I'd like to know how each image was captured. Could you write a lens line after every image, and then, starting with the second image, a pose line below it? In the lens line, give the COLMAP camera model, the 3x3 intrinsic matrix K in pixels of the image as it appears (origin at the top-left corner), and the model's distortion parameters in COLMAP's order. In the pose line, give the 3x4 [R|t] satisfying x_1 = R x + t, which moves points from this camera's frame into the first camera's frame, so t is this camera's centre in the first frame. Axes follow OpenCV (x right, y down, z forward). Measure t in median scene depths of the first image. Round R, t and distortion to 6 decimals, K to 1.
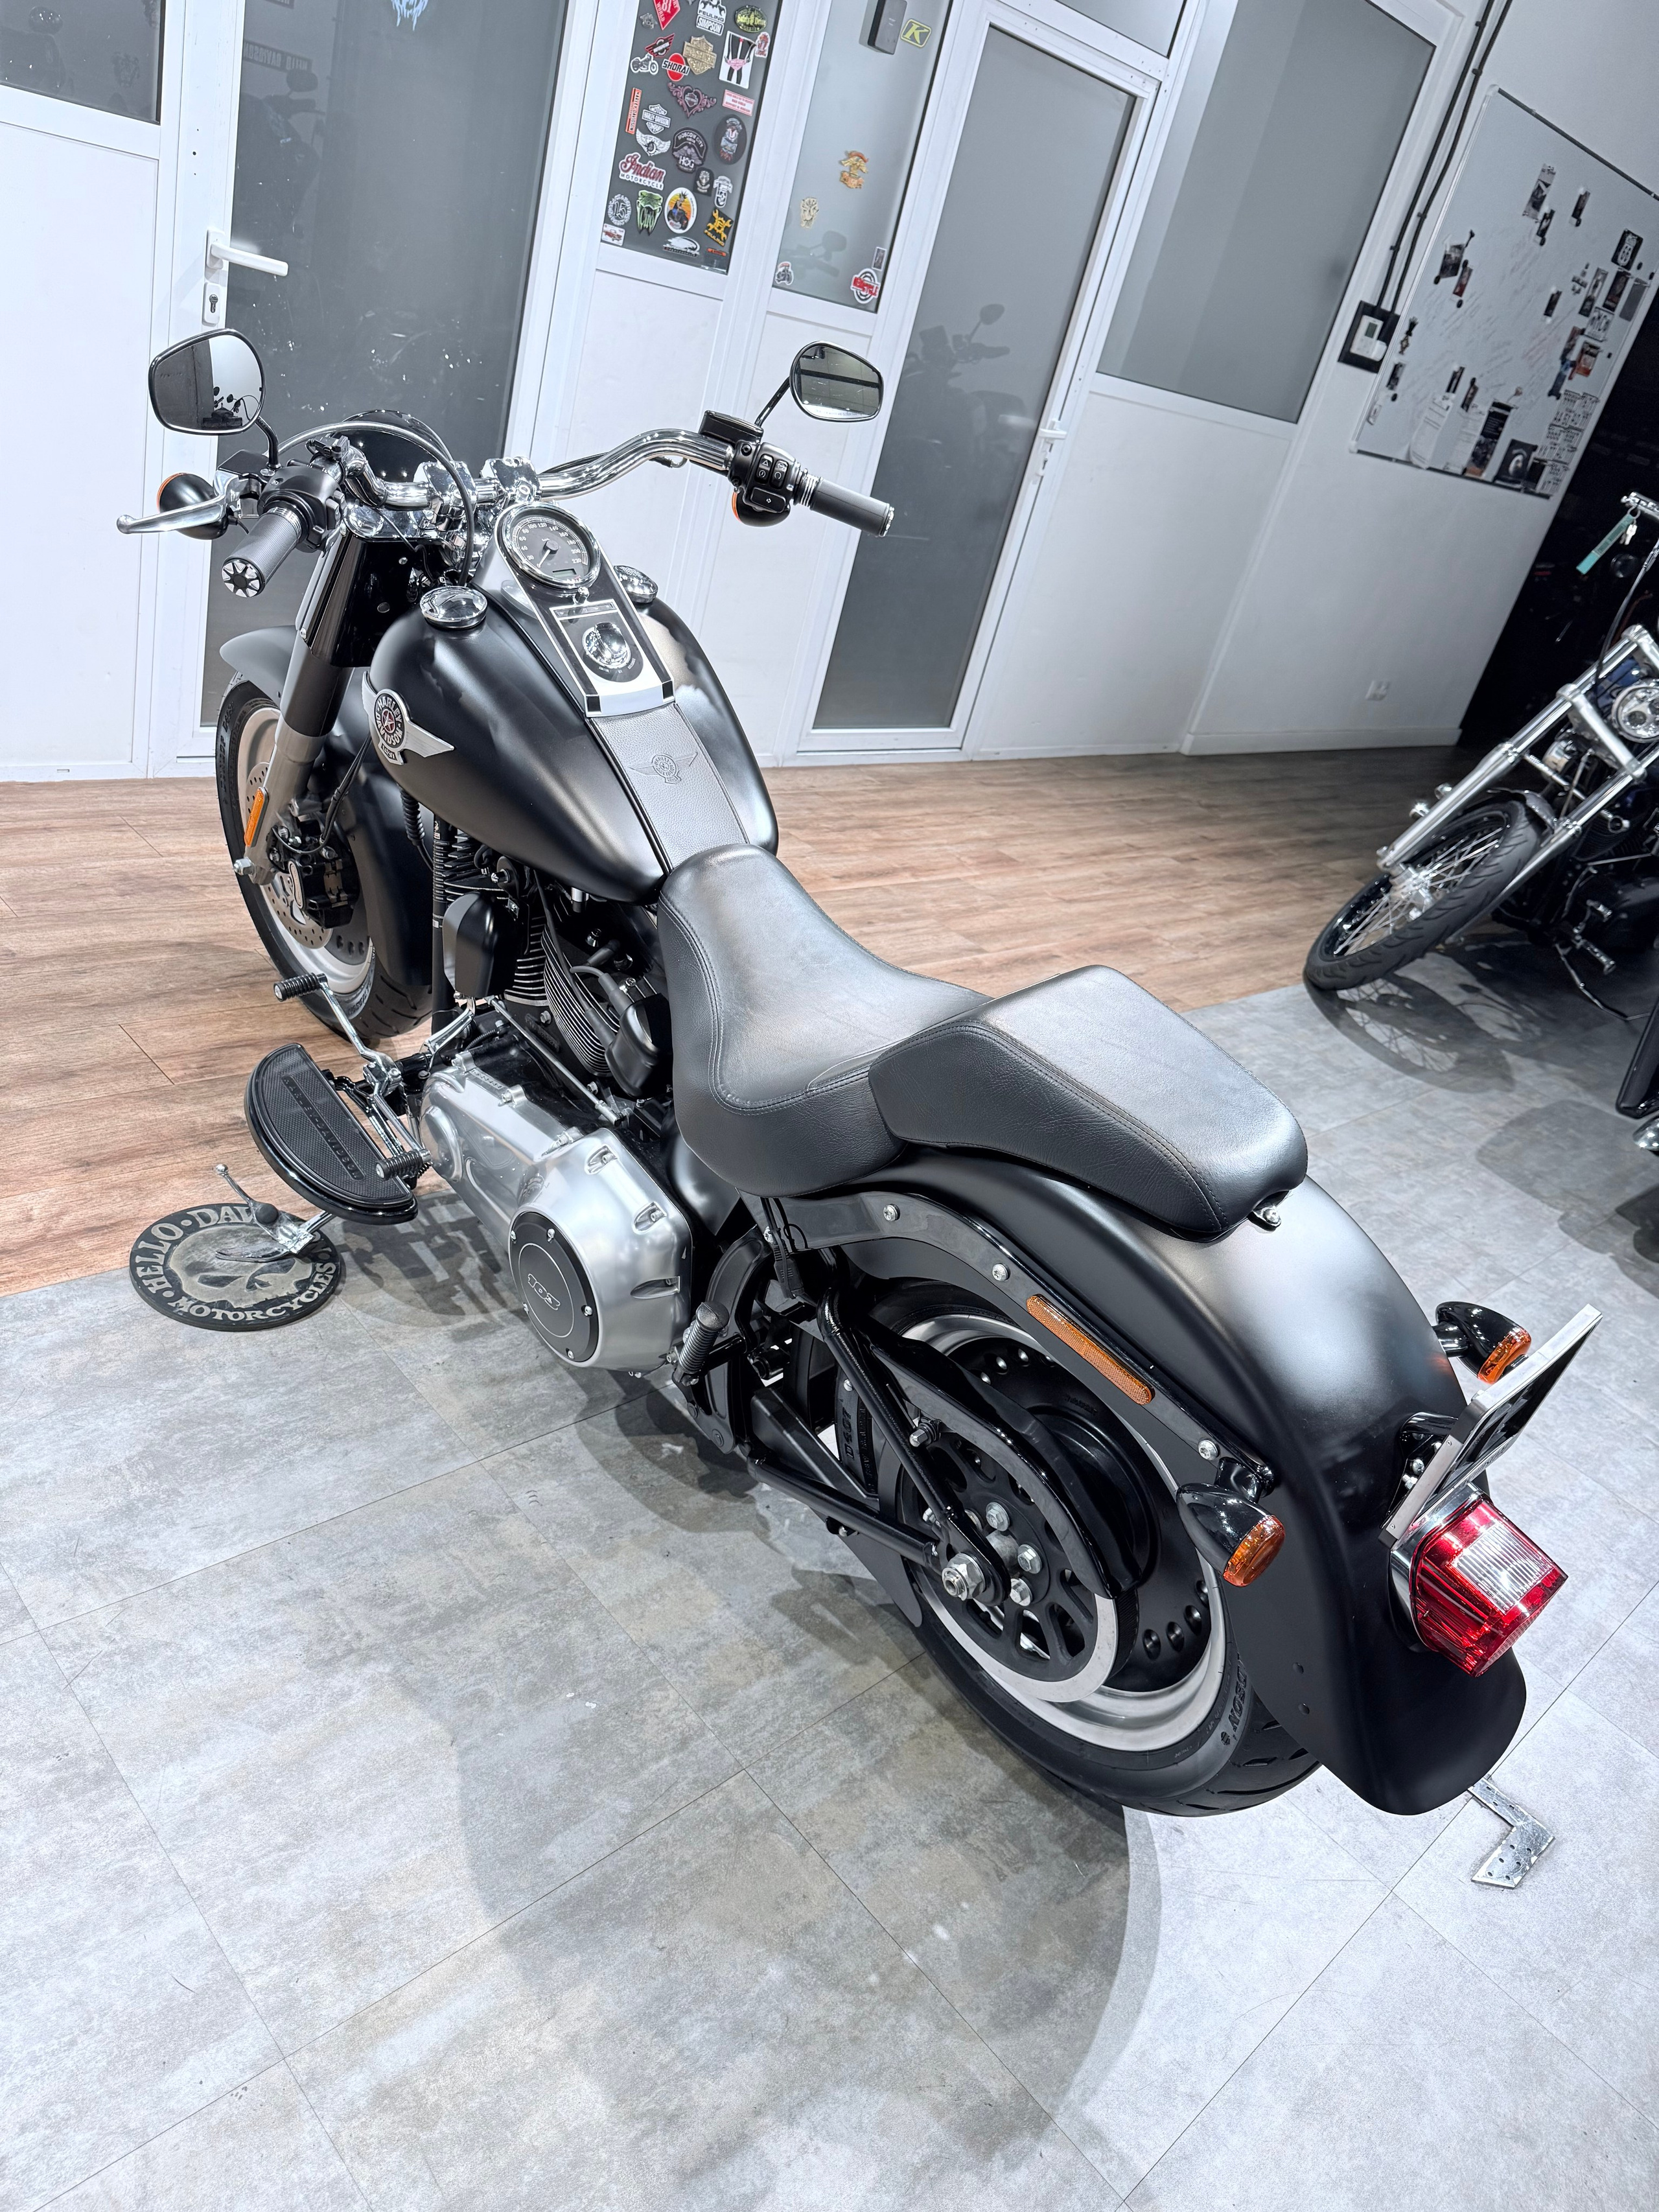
lens RADIAL K [[1561.2, 0, 829.3], [0, 1561.2, 1099.5], [0, 0, 1]] dist [0.011616, -0.020896]
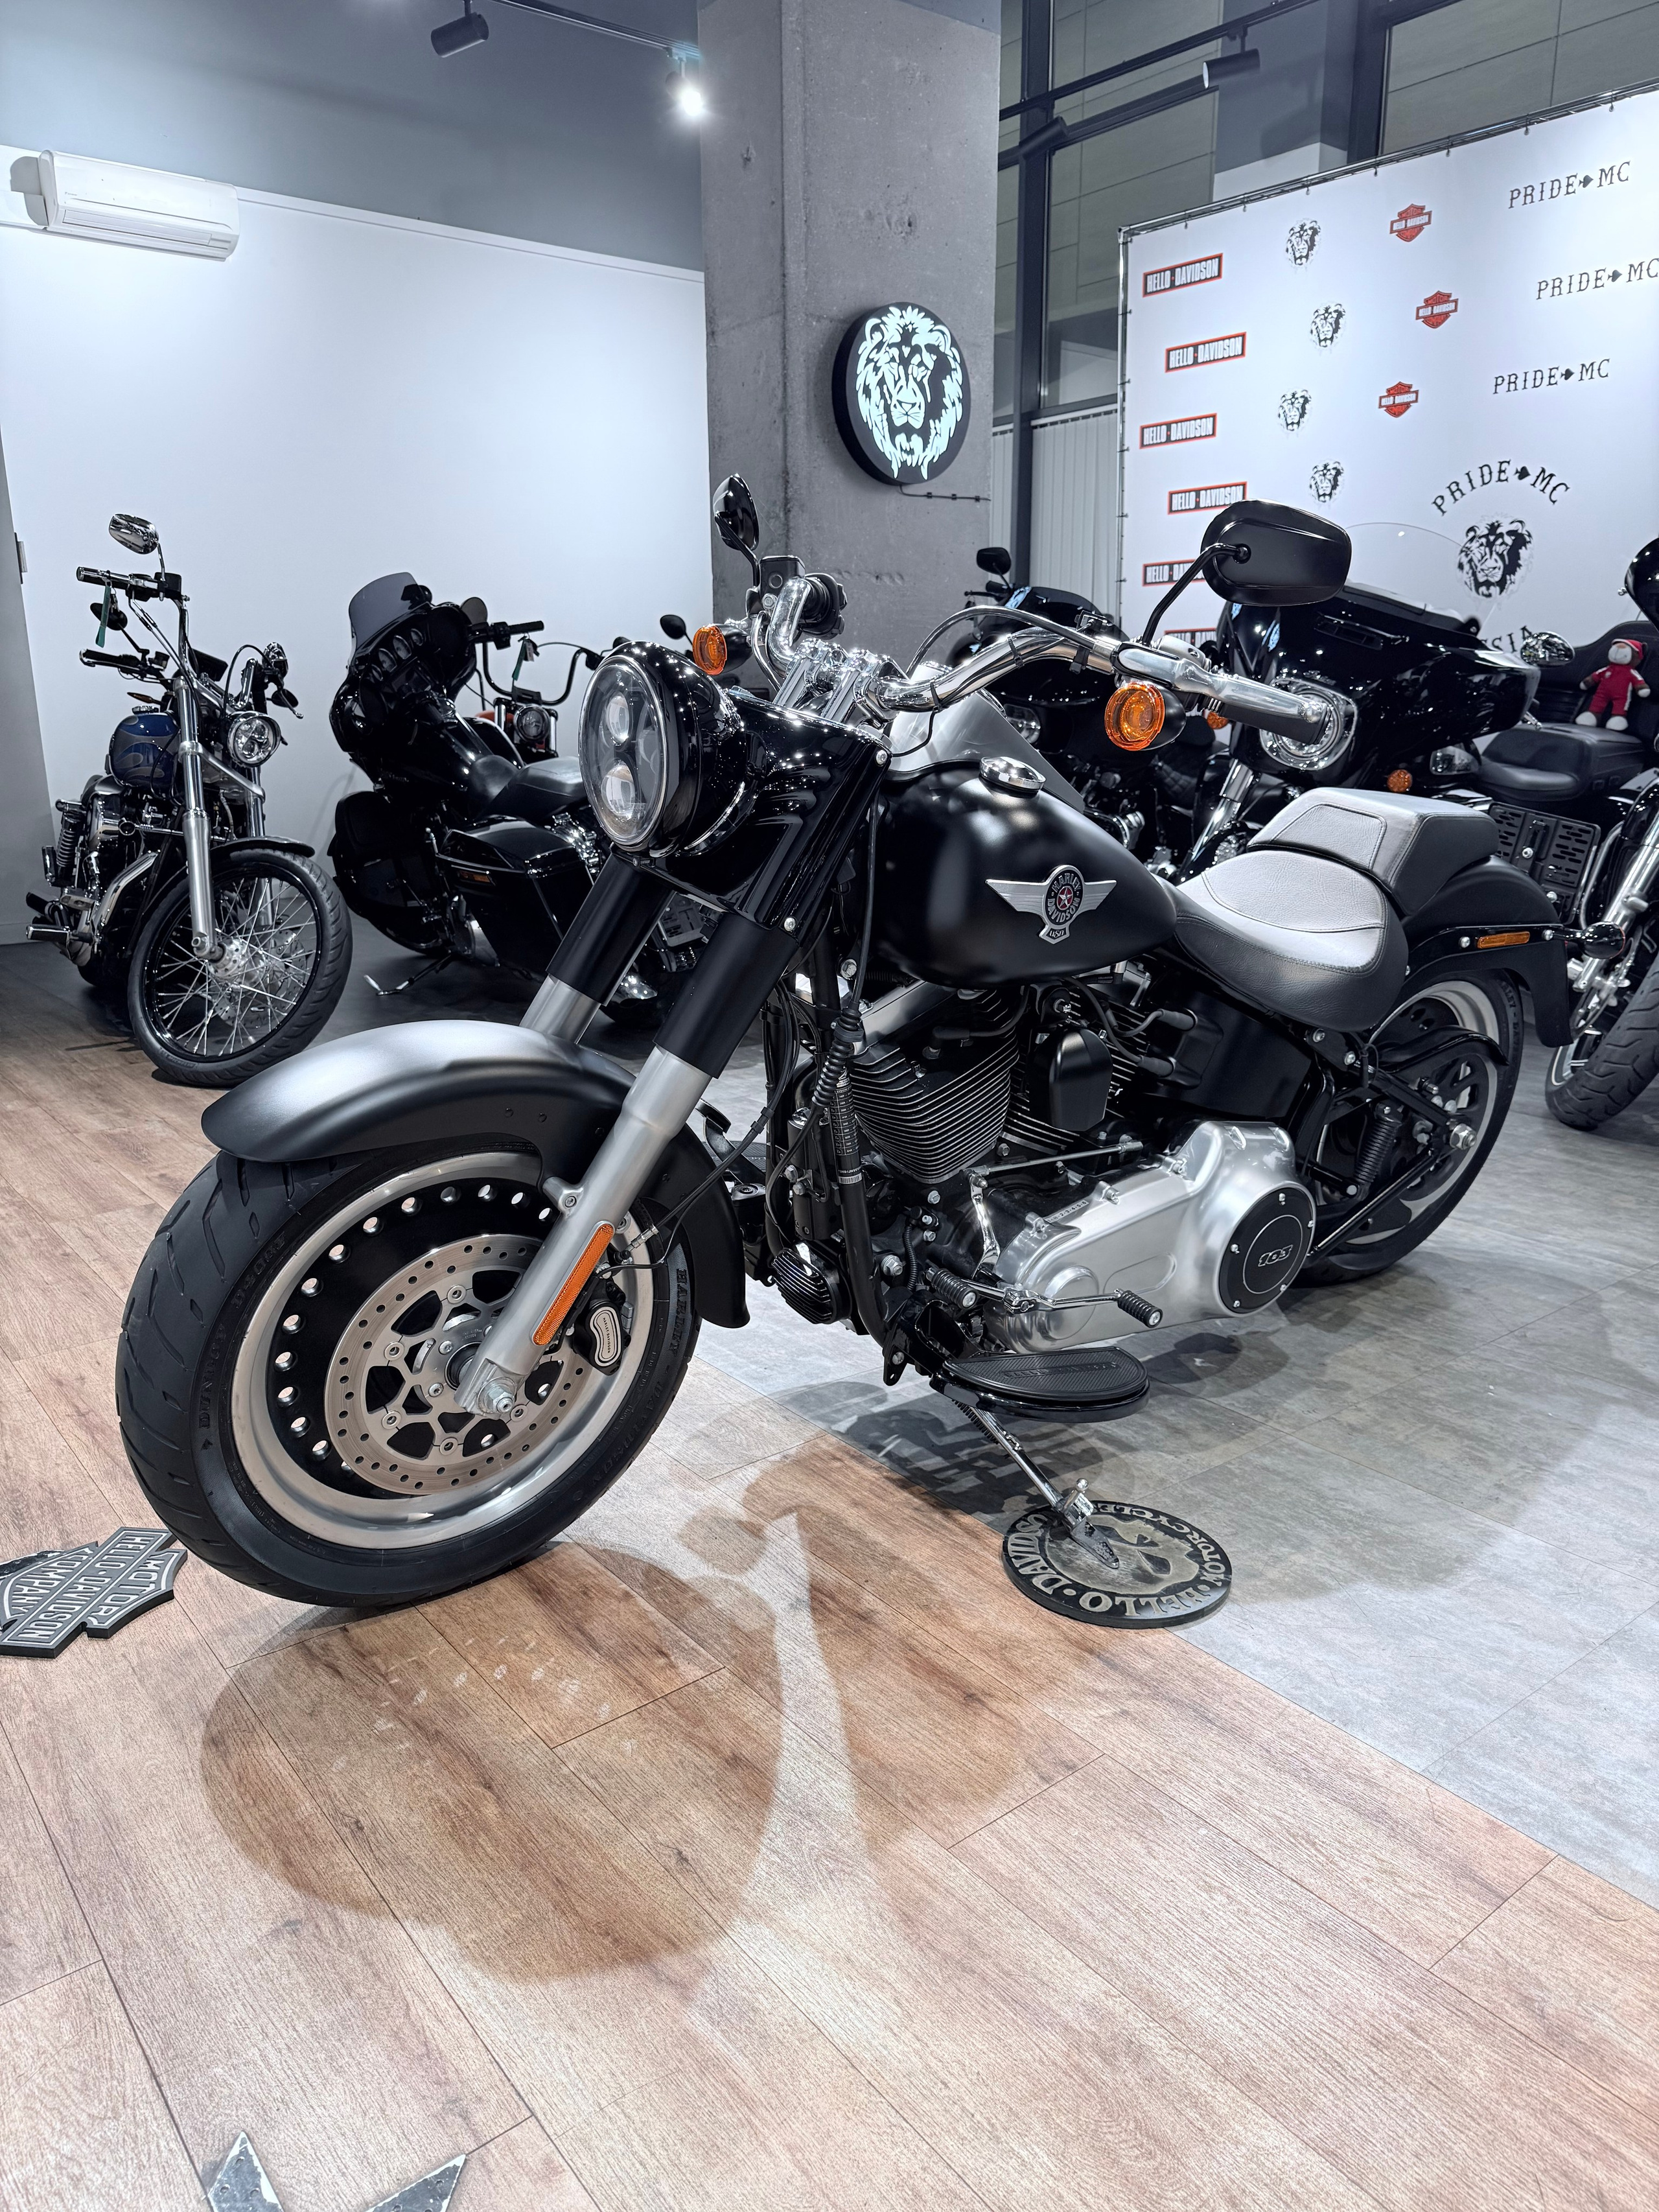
lens RADIAL K [[1541.8, 0, 831.4], [0, 1541.8, 1110.5], [0, 0, 1]] dist [0.043369, -0.064911]
pose [[0.095421, -0.485900, 0.868790, -0.545024], [0.496355, 0.779757, 0.381589, -0.265998], [-0.862859, 0.394817, 0.315584, 0.406388]]
